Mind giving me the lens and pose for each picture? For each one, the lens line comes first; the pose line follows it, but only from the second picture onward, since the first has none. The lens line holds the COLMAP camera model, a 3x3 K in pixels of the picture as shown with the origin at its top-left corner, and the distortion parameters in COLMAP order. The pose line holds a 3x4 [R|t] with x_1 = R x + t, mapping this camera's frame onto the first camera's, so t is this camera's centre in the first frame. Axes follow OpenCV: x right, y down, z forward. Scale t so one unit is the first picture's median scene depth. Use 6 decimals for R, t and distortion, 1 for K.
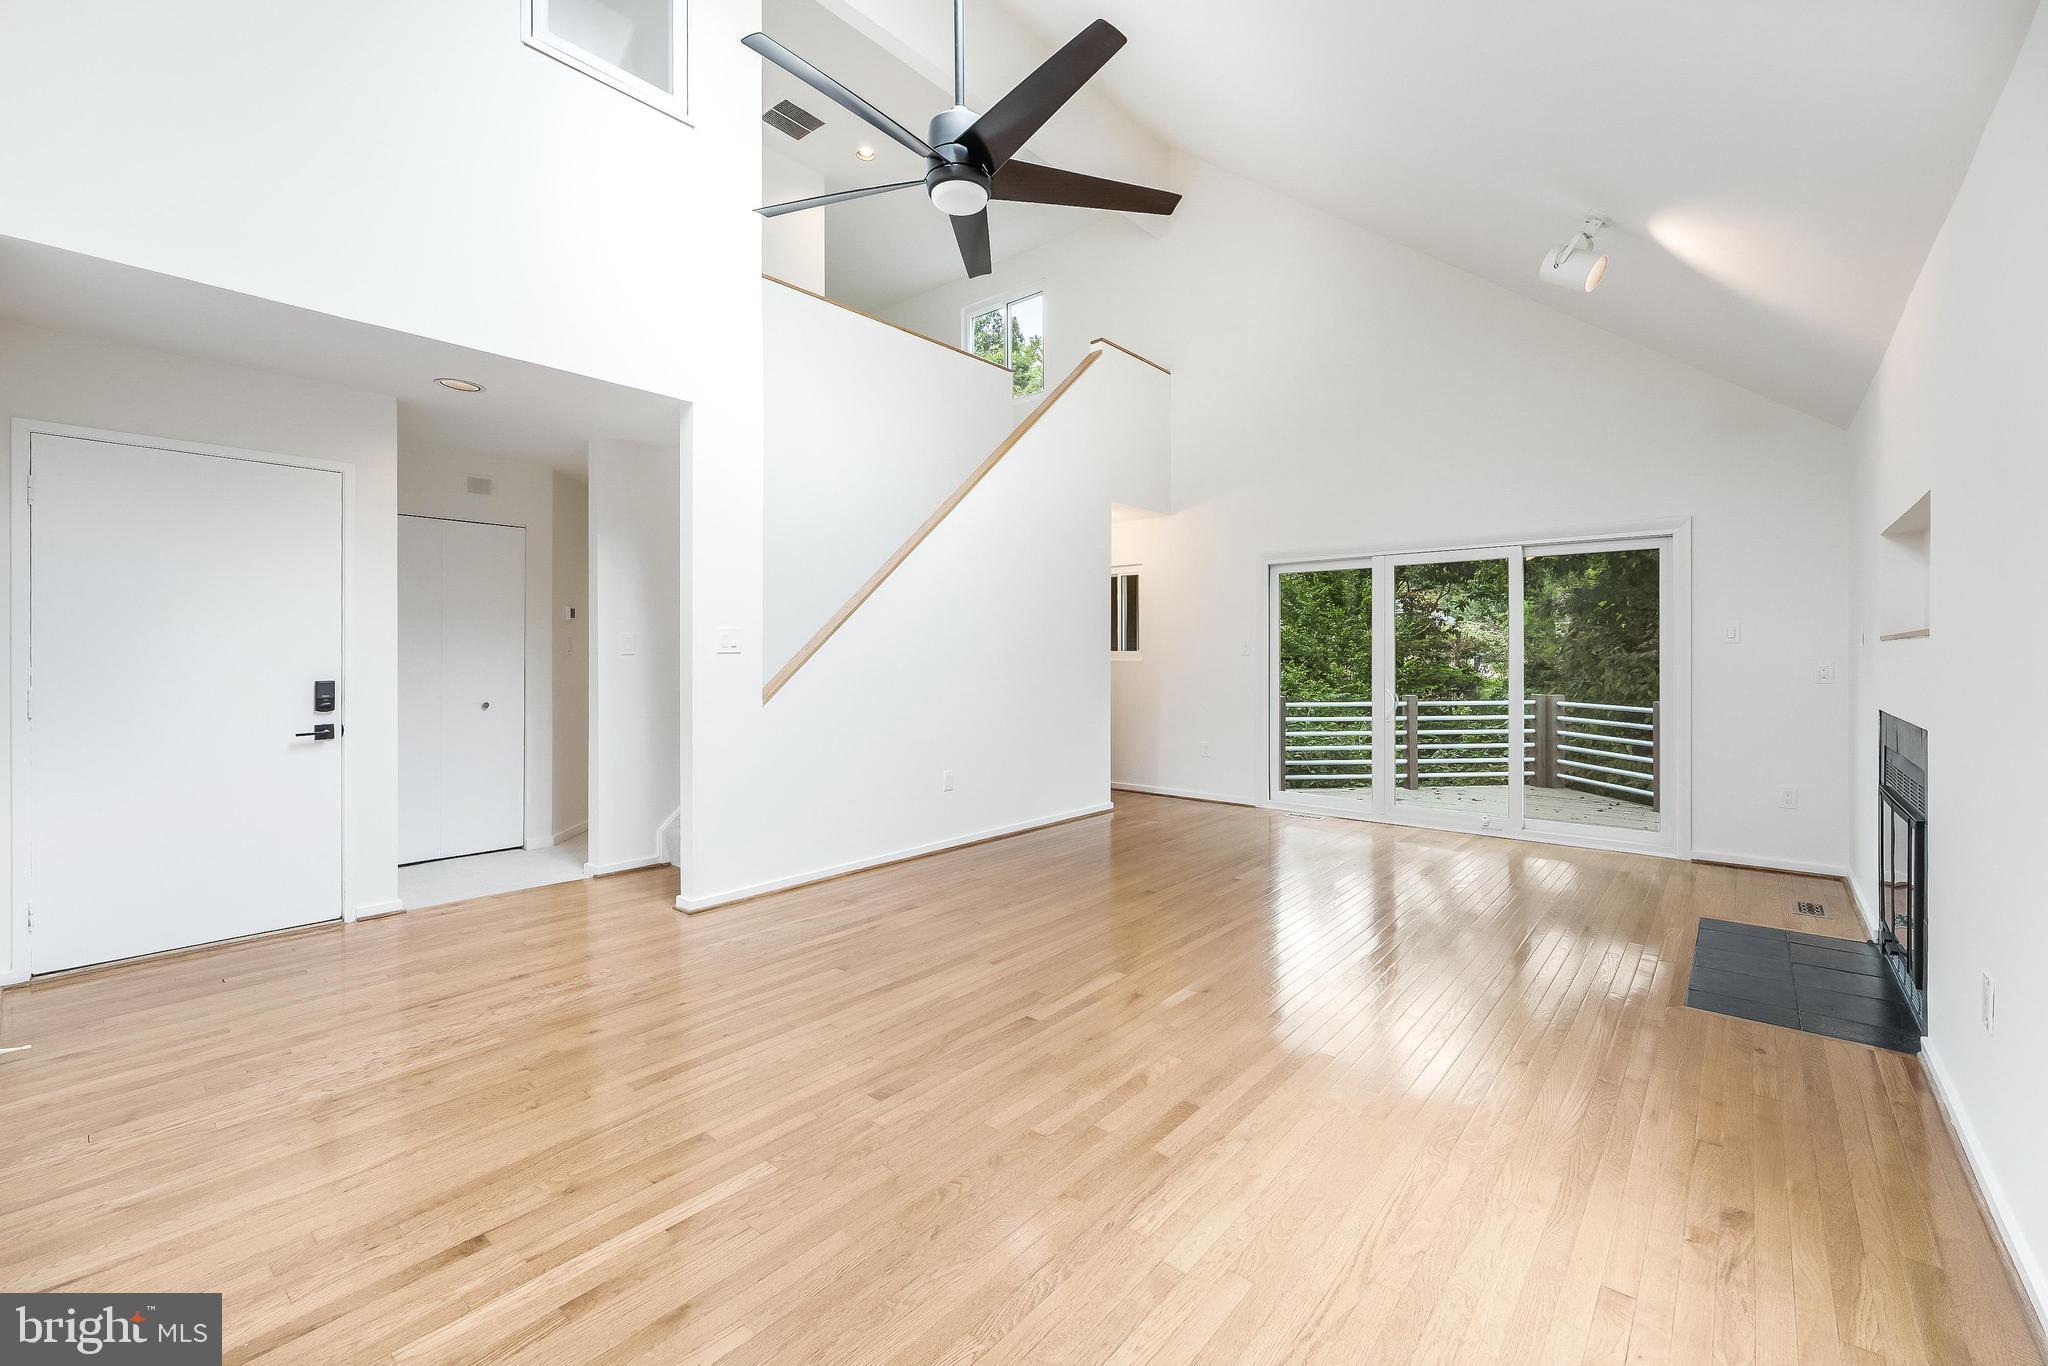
lens RADIAL K [[843.9, 0, 1031.9], [0, 843.9, 659.9], [0, 0, 1]] dist [0.000729, -0.000185]
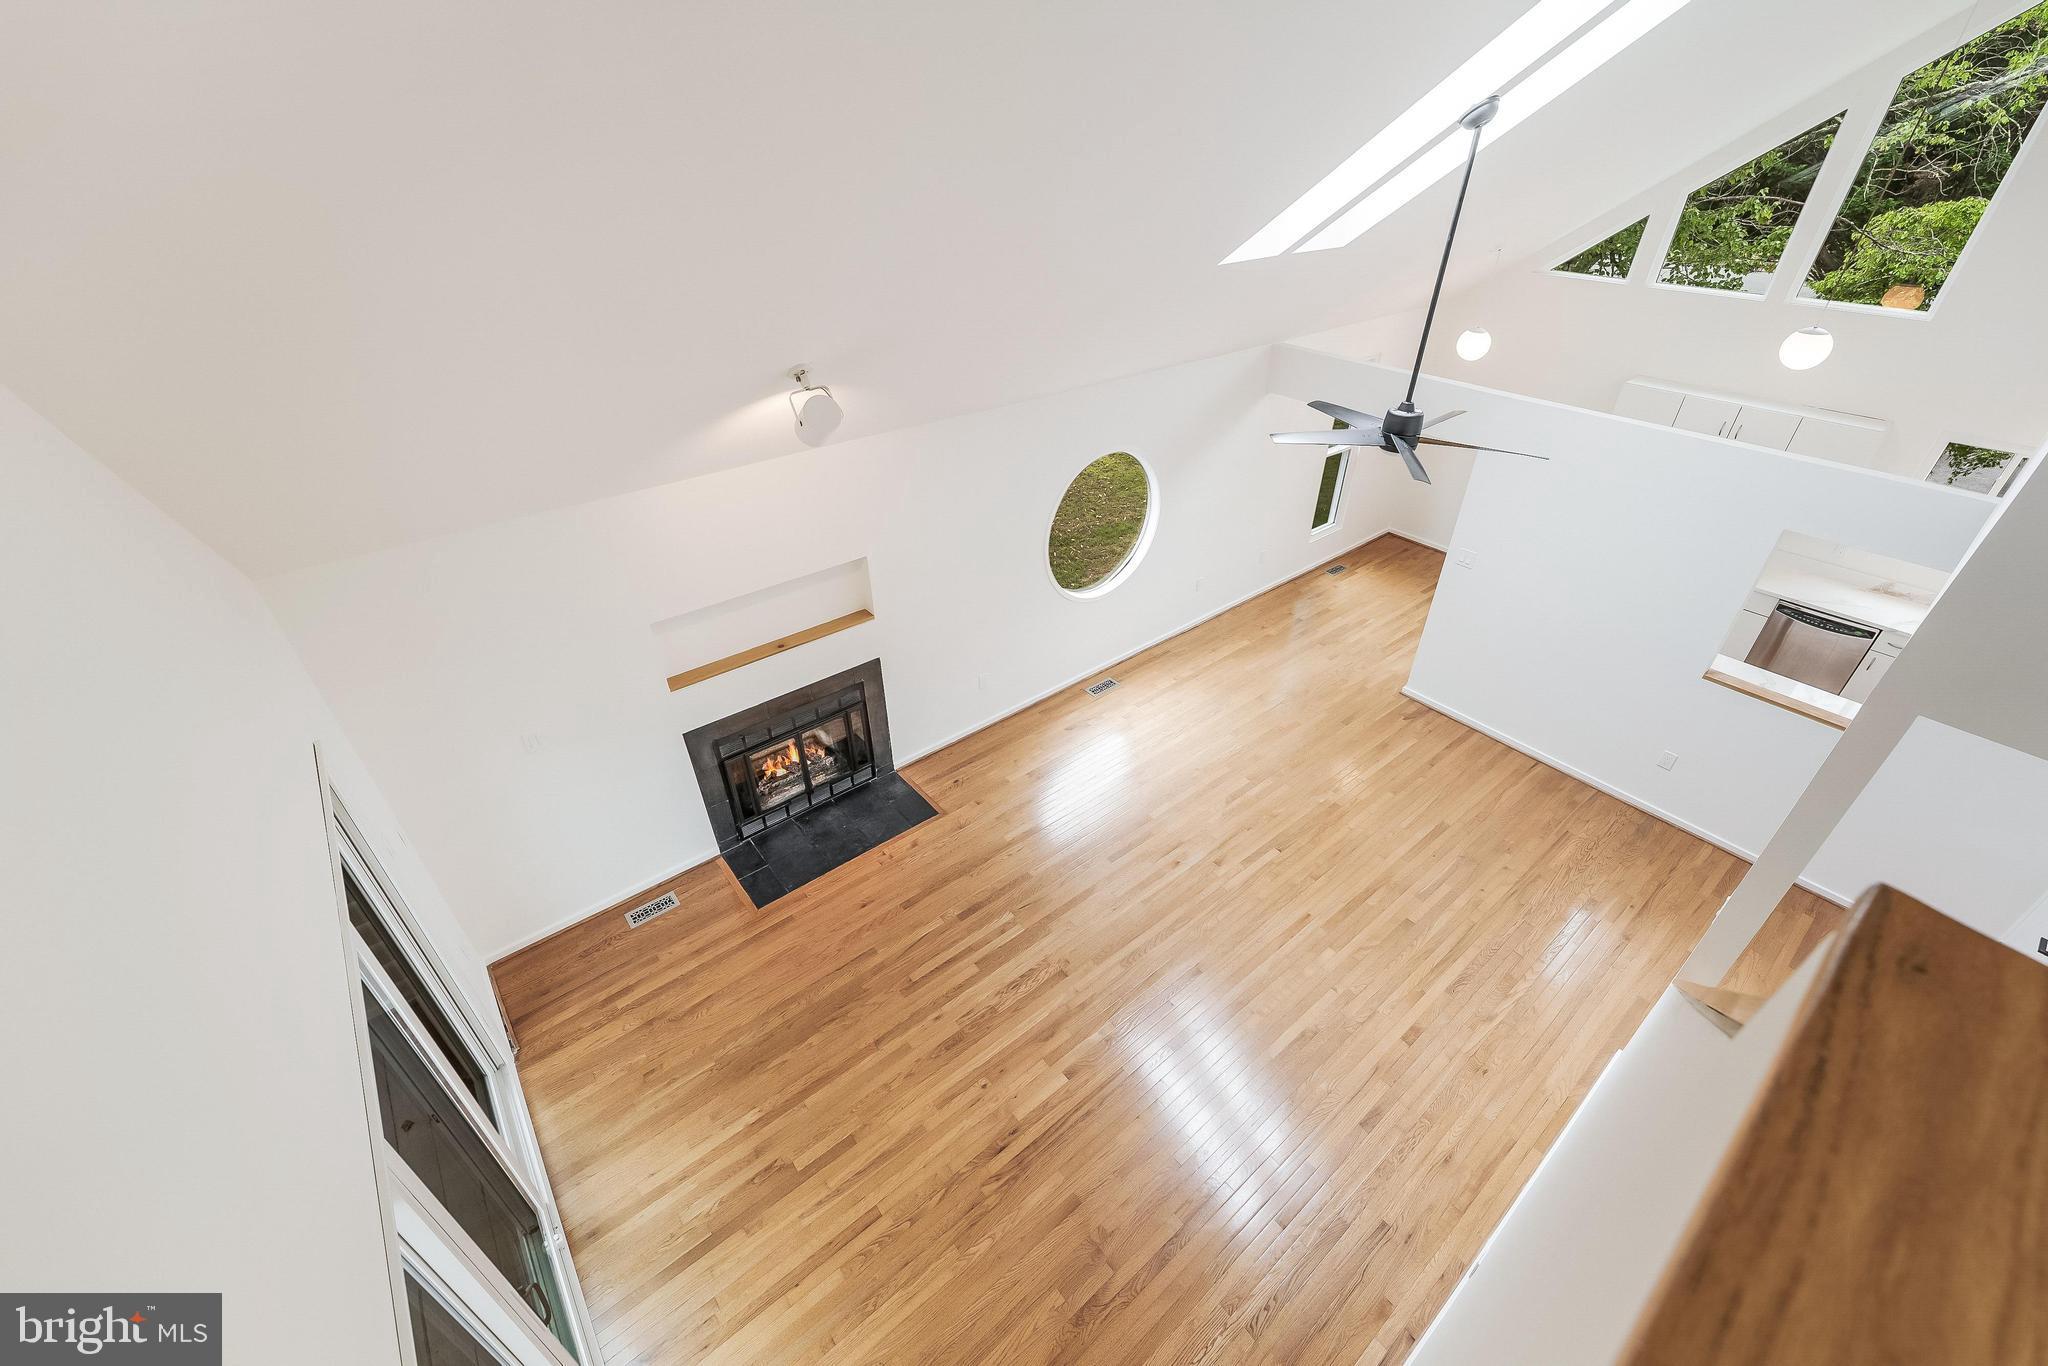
lens RADIAL K [[823.1, 0, 1043.0], [0, 823.1, 669.9], [0, 0, 1]] dist [-0.000061, -0.000114]
pose [[-0.983889, -0.104111, 0.145342, 0.212120], [-0.003965, 0.825458, 0.564449, -0.688264], [-0.178739, 0.554779, -0.812572, 1.684701]]
